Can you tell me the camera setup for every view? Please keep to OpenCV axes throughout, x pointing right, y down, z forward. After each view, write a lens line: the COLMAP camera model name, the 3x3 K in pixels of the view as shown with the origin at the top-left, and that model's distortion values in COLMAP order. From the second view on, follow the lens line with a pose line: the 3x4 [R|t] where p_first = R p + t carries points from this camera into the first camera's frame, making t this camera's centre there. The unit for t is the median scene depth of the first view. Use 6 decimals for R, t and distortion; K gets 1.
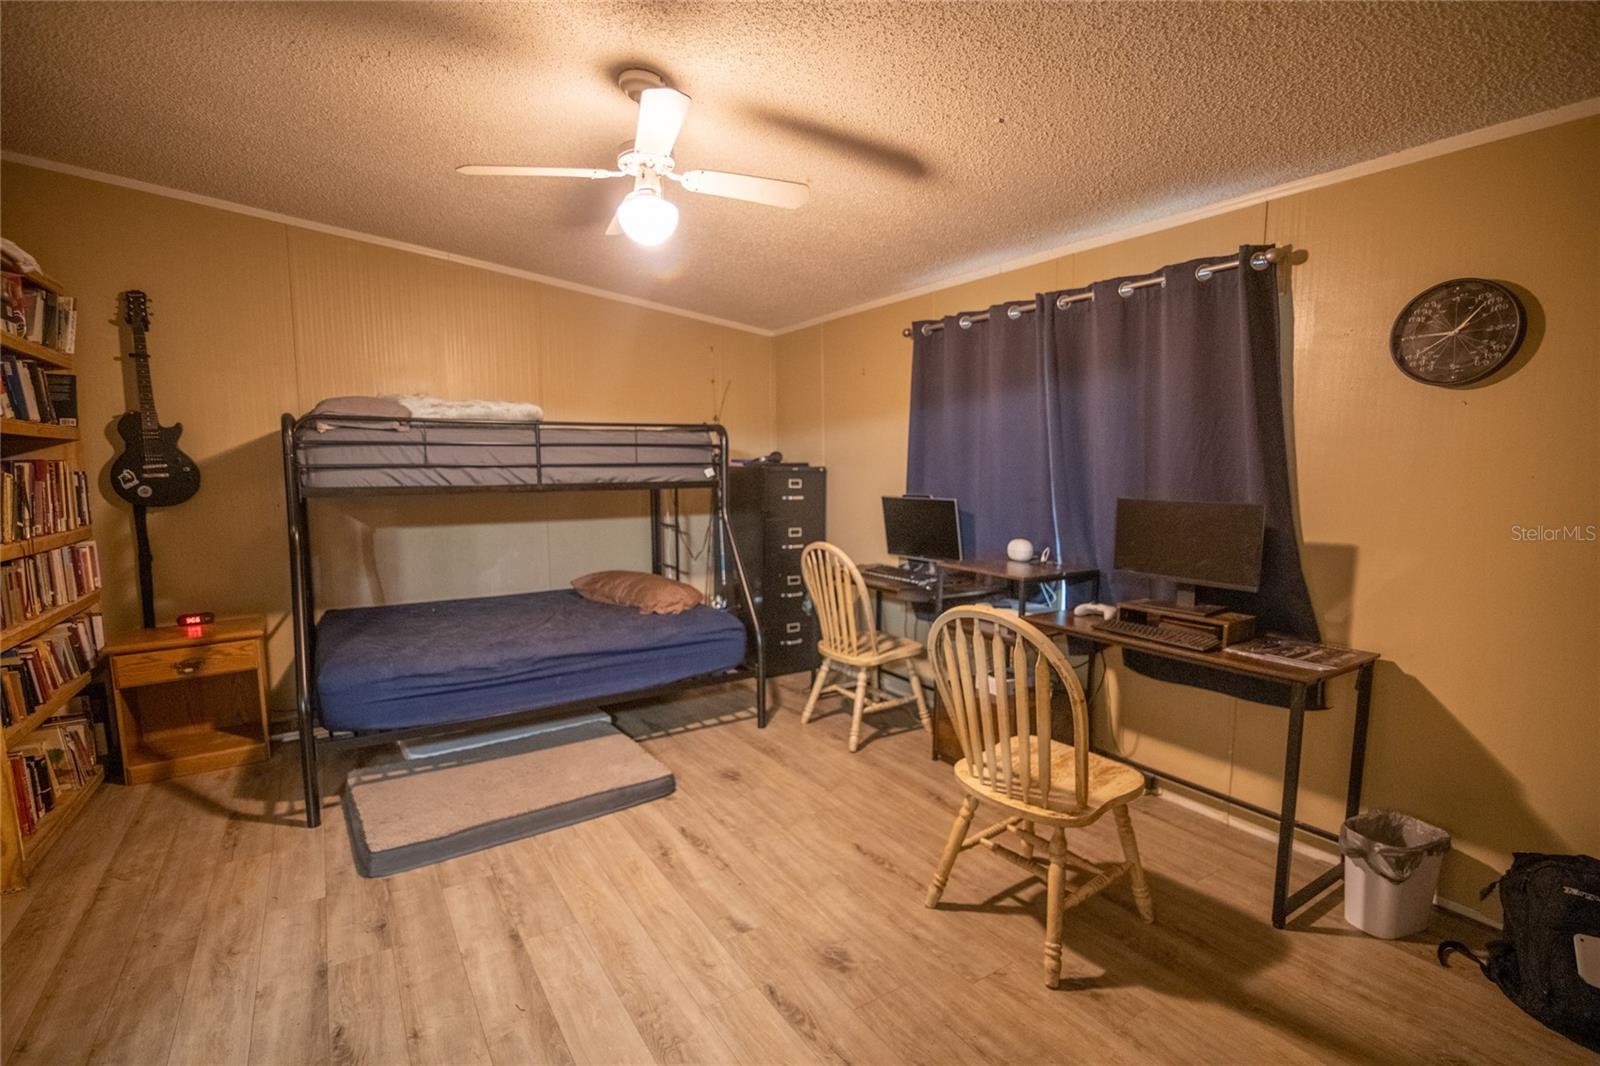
lens RADIAL K [[743.9, 0, 791.0], [0, 743.9, 540.7], [0, 0, 1]] dist [-0.014374, 0.001118]
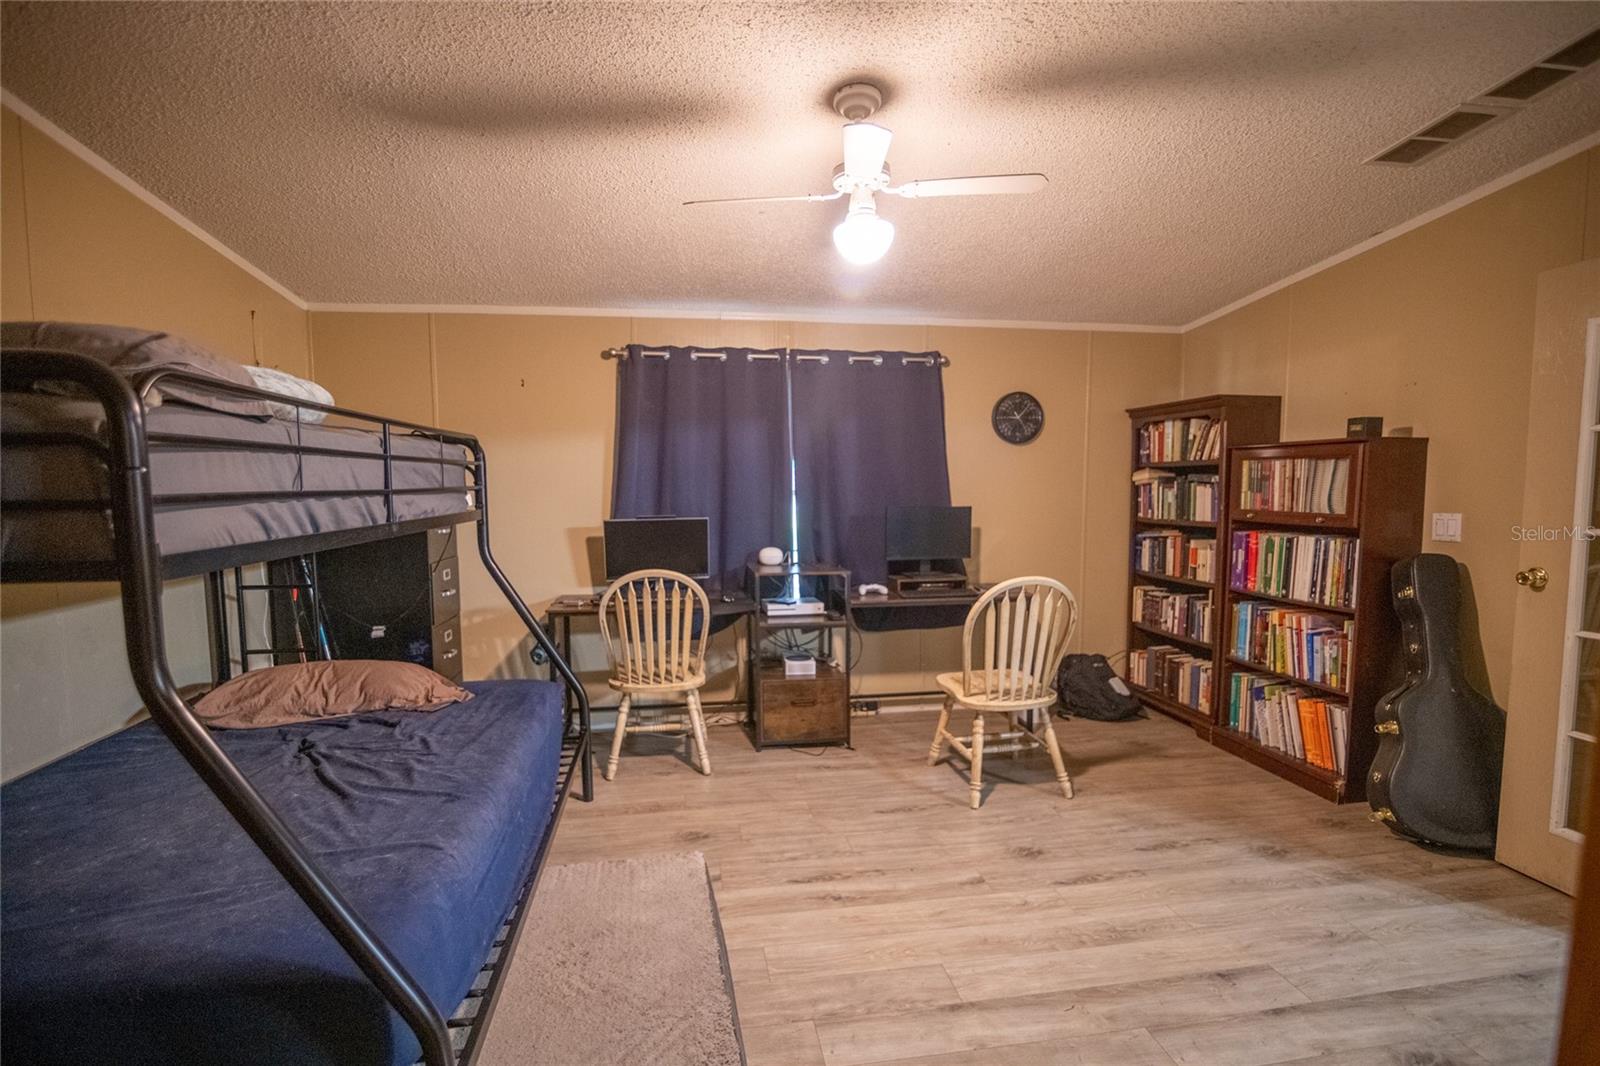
lens RADIAL K [[743.9, 0, 791.4], [0, 743.9, 536.7], [0, 0, 1]] dist [-0.014374, 0.001118]
pose [[0.395250, -0.068992, 0.915979, -0.935453], [0.103199, 0.994197, 0.030353, -0.062159], [-0.912758, 0.082531, 0.400077, 0.584387]]
